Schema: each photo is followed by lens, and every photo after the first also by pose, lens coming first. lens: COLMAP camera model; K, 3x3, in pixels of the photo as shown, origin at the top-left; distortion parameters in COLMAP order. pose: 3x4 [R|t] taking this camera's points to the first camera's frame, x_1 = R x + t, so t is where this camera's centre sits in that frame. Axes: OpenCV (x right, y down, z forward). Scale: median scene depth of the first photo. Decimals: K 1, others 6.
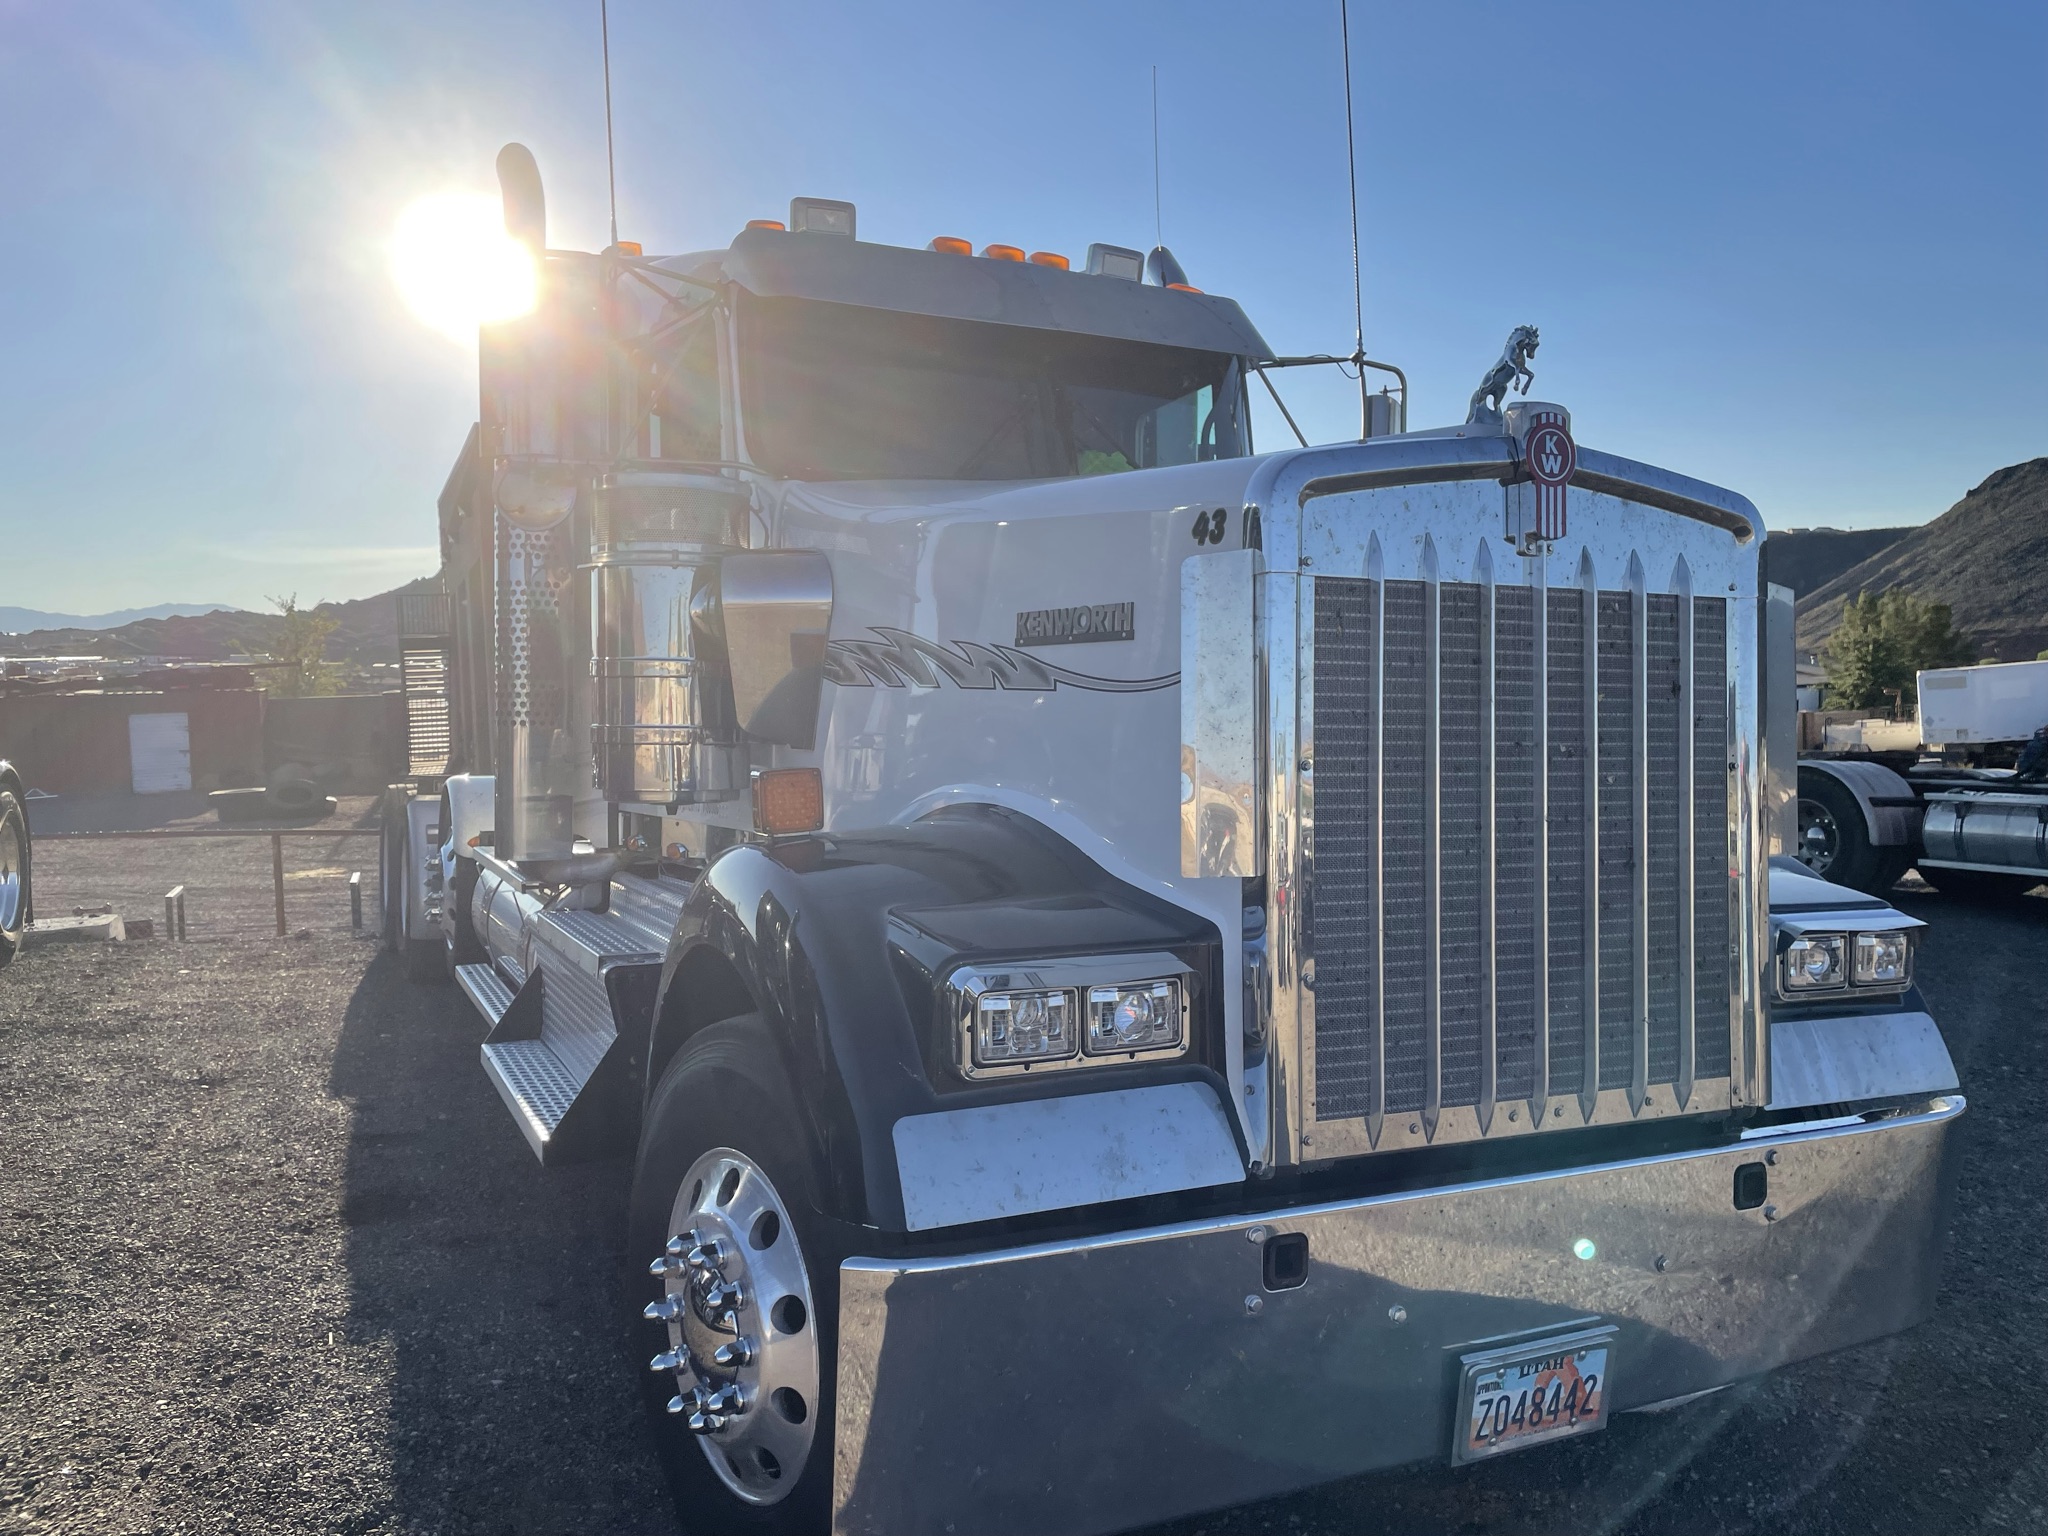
lens RADIAL K [[1570.8, 0, 1034.9], [0, 1570.8, 754.1], [0, 0, 1]] dist [0.090789, -0.112234]
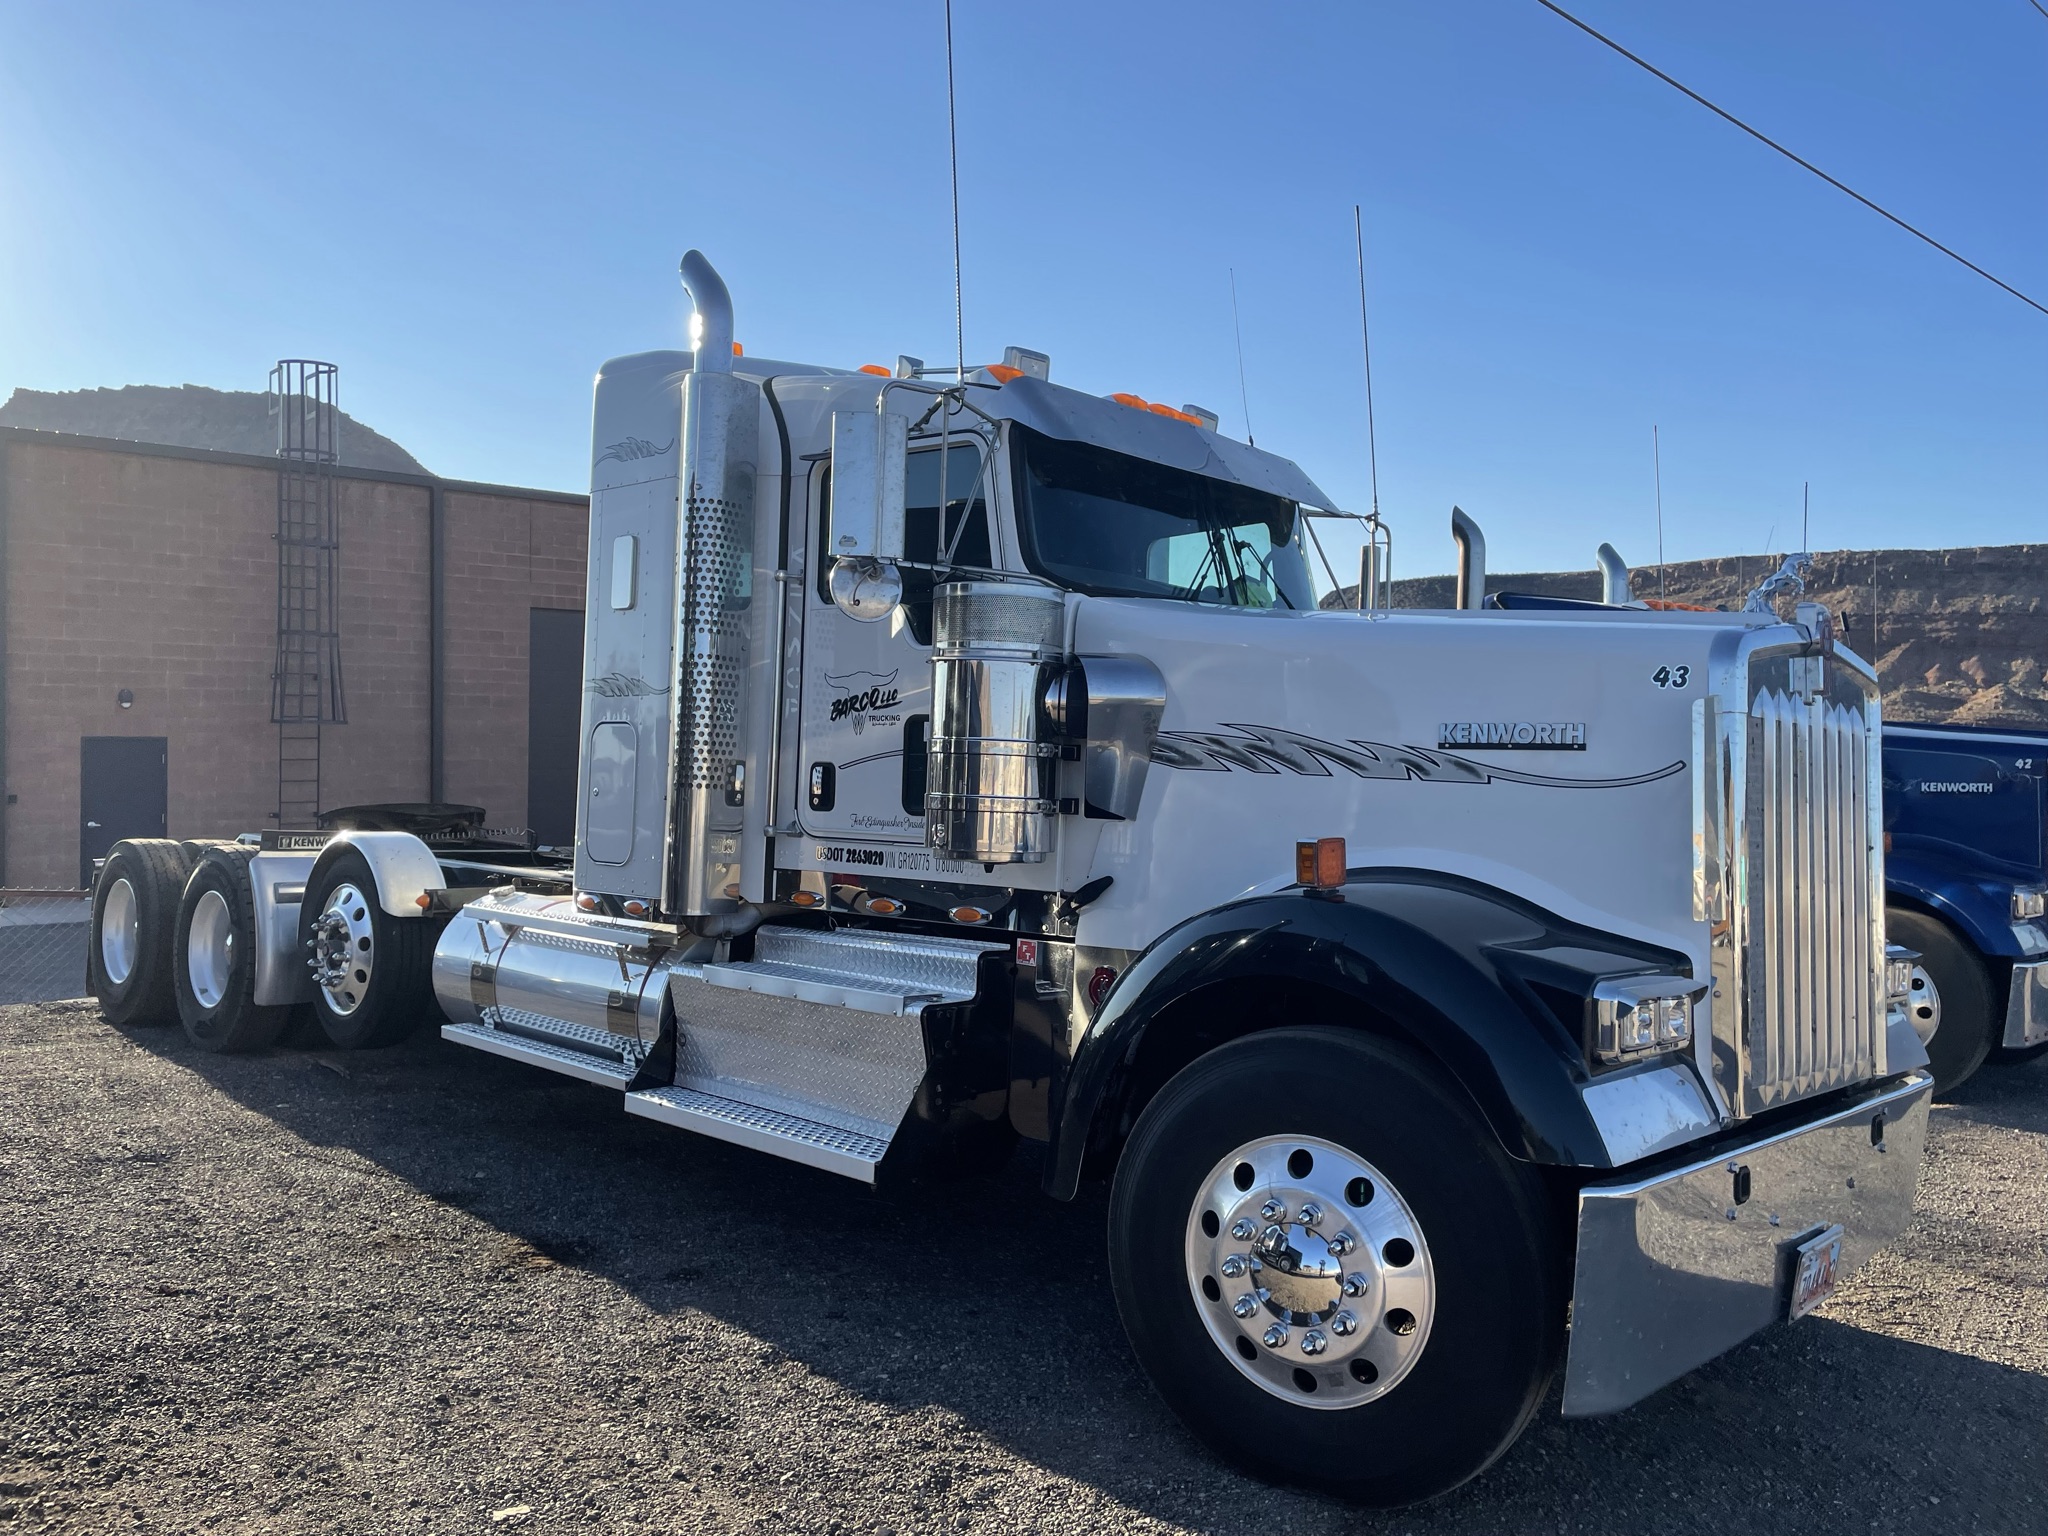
lens RADIAL K [[1570.8, 0, 1018.3], [0, 1570.8, 767.3], [0, 0, 1]] dist [0.090789, -0.112234]
pose [[0.932447, 0.032646, 0.359828, -0.644408], [-0.020557, 0.999090, -0.037373, 0.003409], [-0.360721, 0.027451, 0.932270, -0.090226]]
